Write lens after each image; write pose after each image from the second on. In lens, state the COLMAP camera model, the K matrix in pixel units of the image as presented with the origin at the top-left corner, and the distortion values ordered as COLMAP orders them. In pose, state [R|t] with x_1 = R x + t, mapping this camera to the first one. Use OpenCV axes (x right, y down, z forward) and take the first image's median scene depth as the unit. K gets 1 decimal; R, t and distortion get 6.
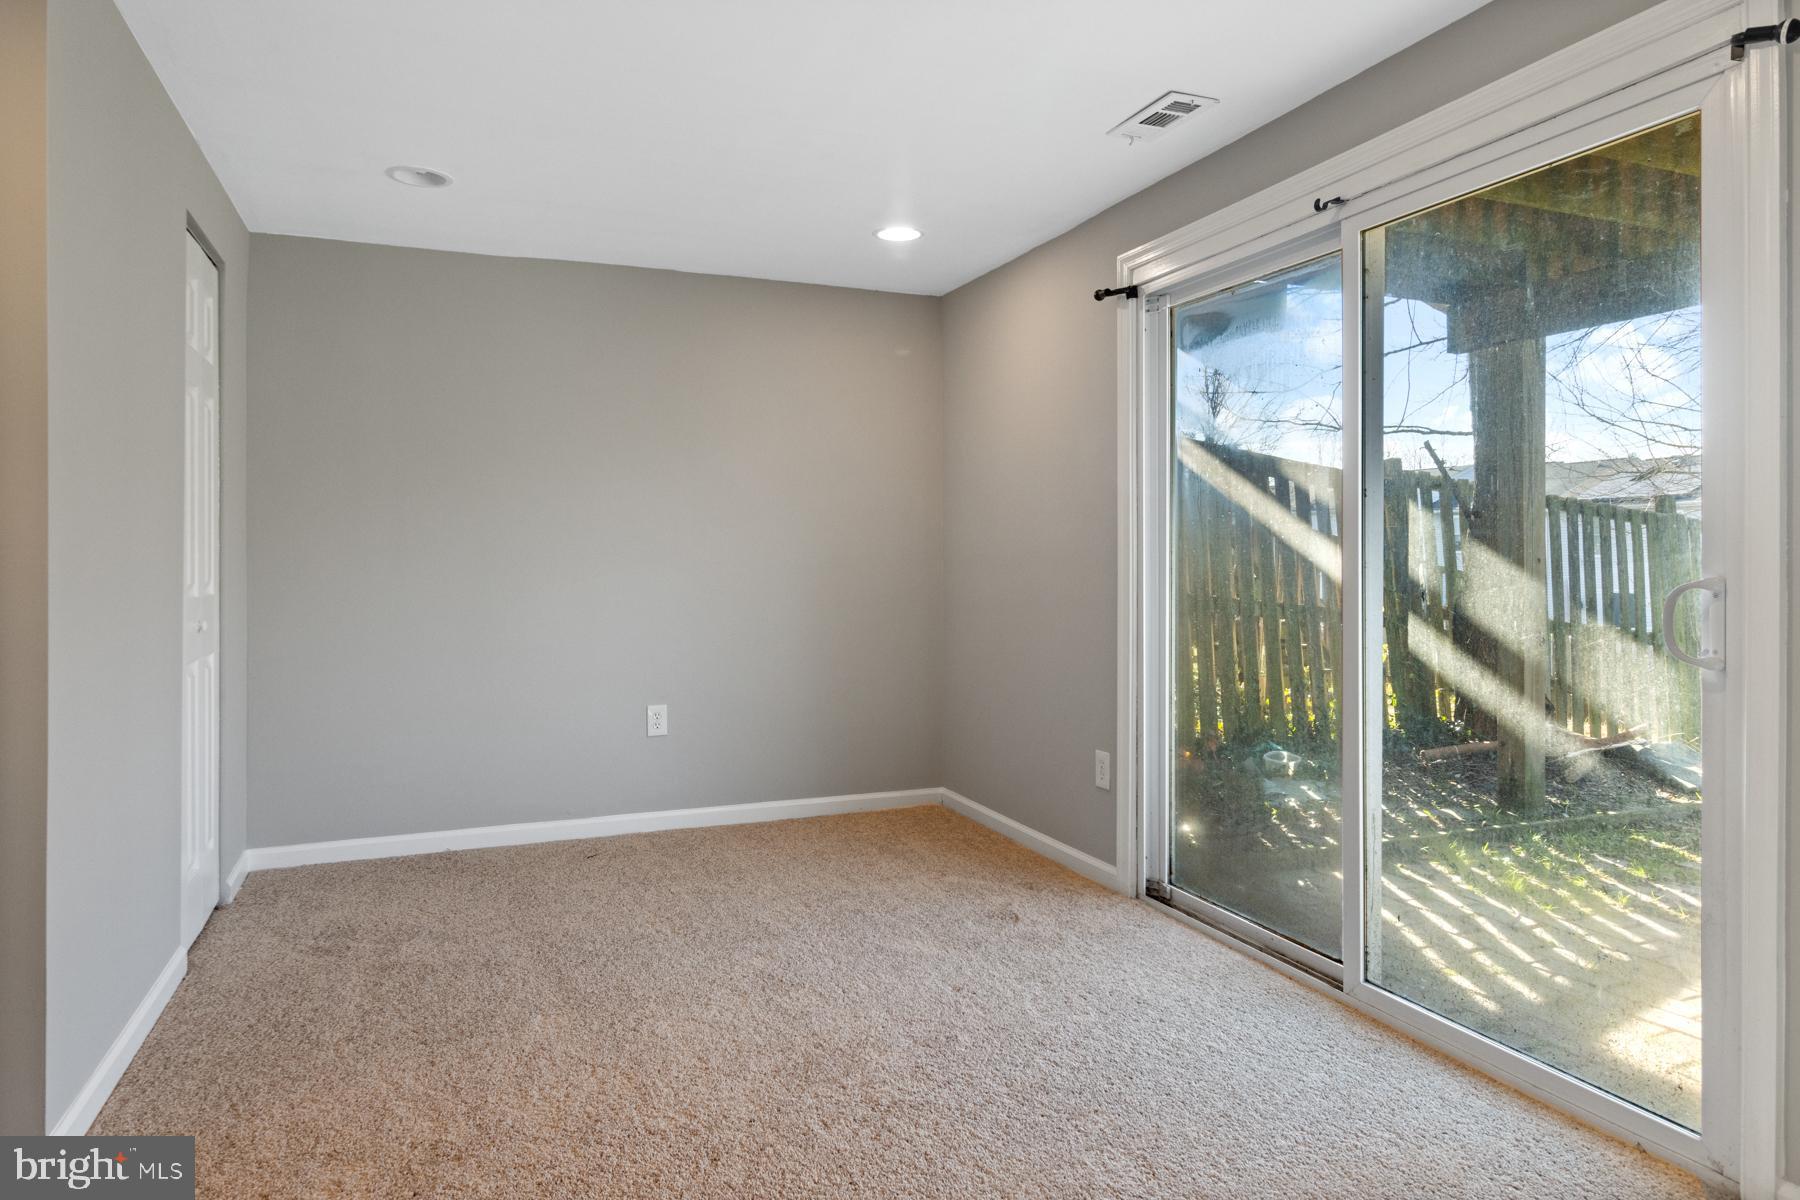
lens RADIAL K [[1084.9, 0, 892.3], [0, 1084.9, 555.9], [0, 0, 1]] dist [0.000448, 0.001396]
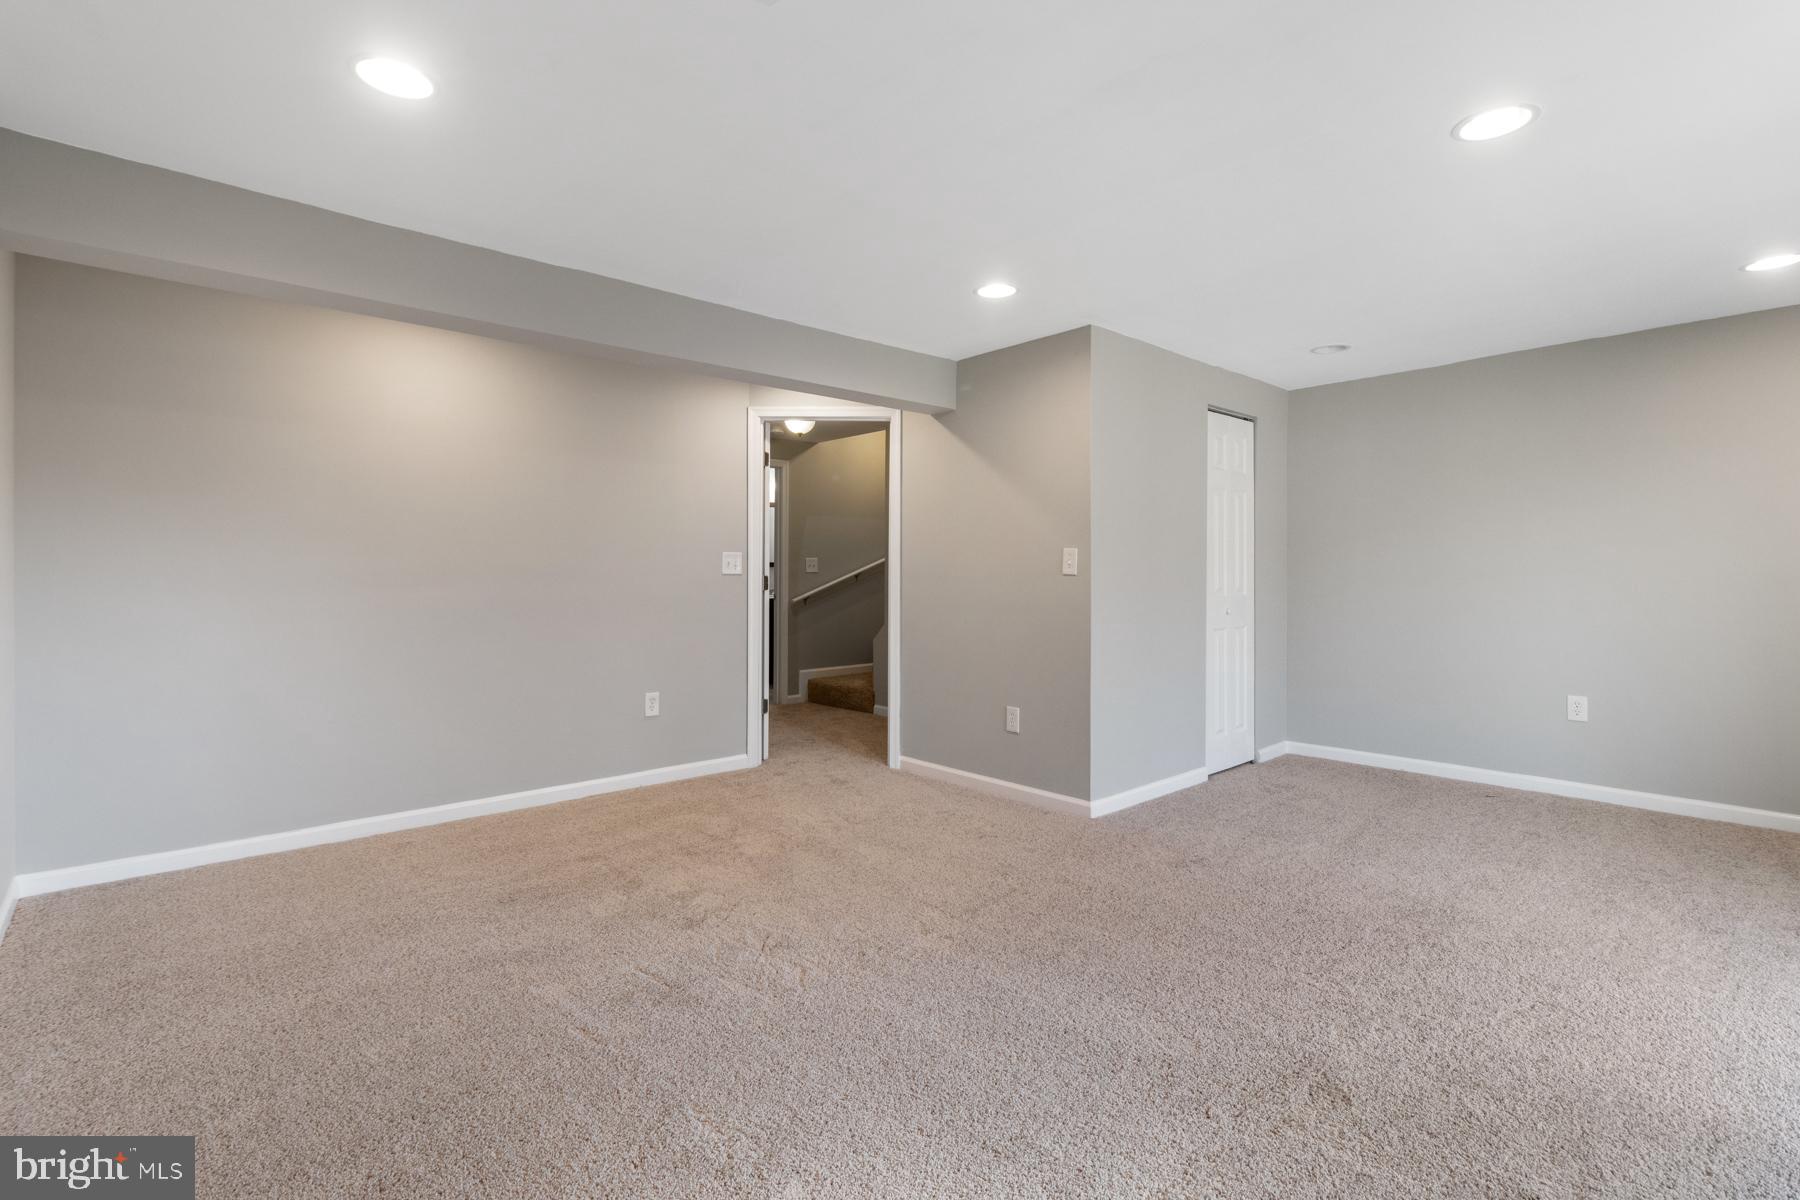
lens RADIAL K [[833.9, 0, 899.3], [0, 833.9, 593.0], [0, 0, 1]] dist [0.000423, -0.000269]
pose [[0.340464, 0.026067, -0.939896, 0.591626], [0.005165, 0.999549, 0.029592, -0.016885], [0.940243, -0.014930, 0.340176, -0.066243]]
